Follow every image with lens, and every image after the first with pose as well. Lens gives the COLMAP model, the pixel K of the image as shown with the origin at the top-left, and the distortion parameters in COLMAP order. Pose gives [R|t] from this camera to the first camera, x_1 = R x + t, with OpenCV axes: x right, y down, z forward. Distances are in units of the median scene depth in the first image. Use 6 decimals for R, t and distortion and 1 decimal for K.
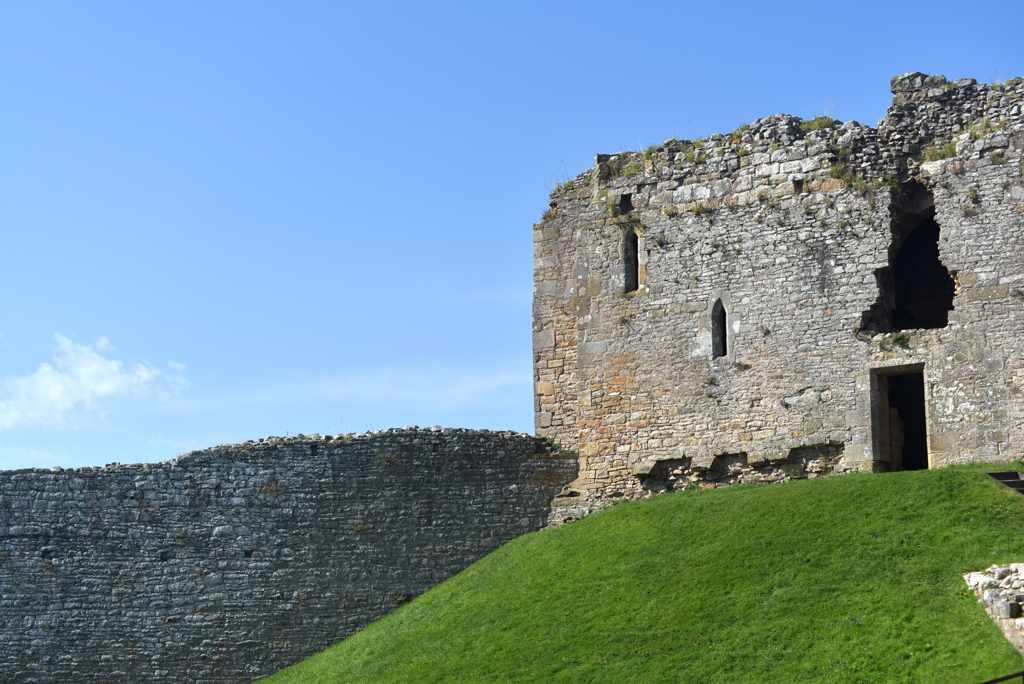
lens RADIAL K [[2085.9, 0, 512.0], [0, 2085.9, 342.0], [0, 0, 1]] dist [-0.212466, -0.002543]
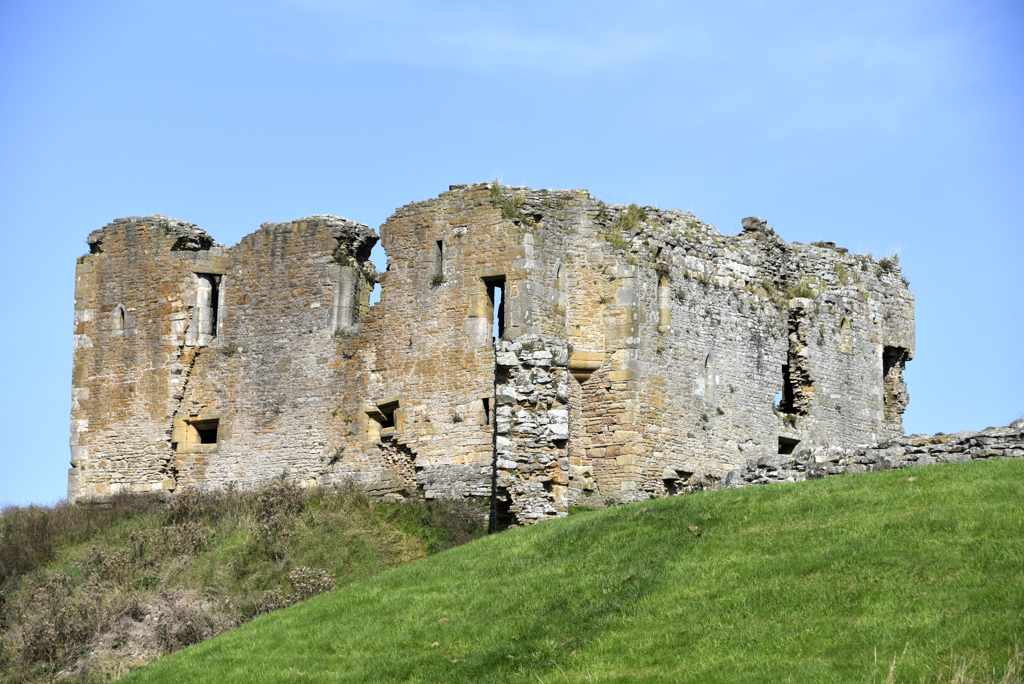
lens RADIAL K [[2085.9, 0, 512.0], [0, 2085.9, 342.0], [0, 0, 1]] dist [-0.212466, -0.002543]
pose [[0.356952, 0.217080, 0.908549, -1.142275], [-0.236154, 0.961999, -0.137071, 0.181398], [-0.903779, -0.165630, 0.394652, 0.621718]]
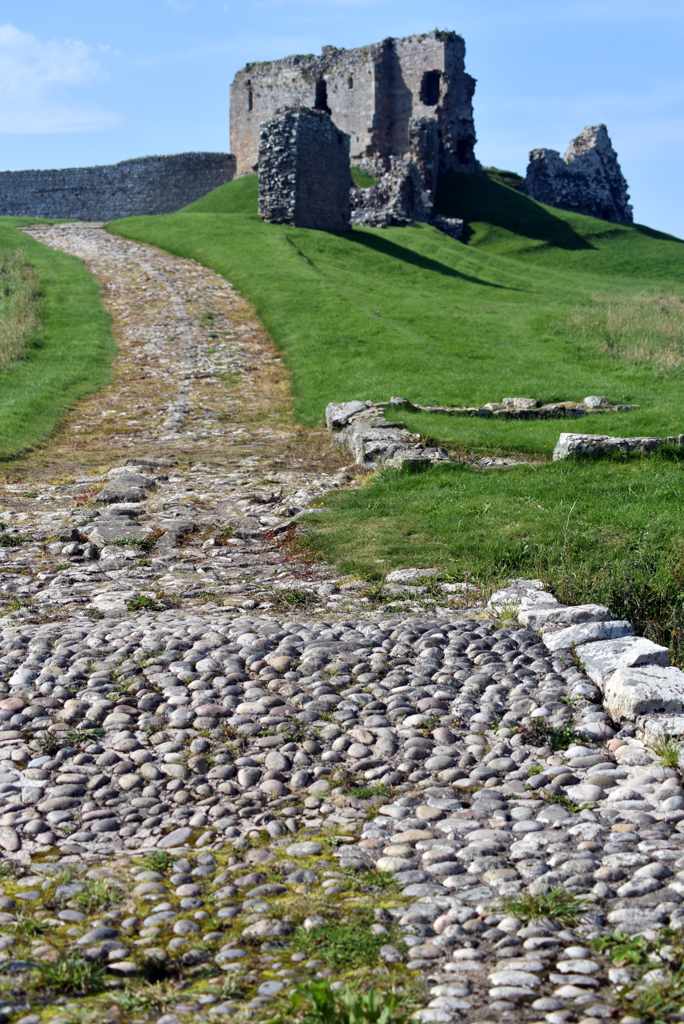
lens RADIAL K [[2085.9, 0, 342.0], [0, 2085.9, 512.0], [0, 0, 1]] dist [-0.212466, -0.002543]
pose [[0.994080, 0.005089, -0.108536, 0.605230], [0.022687, 0.967162, 0.253146, -0.253893], [0.106260, -0.254109, 0.961321, -2.457095]]
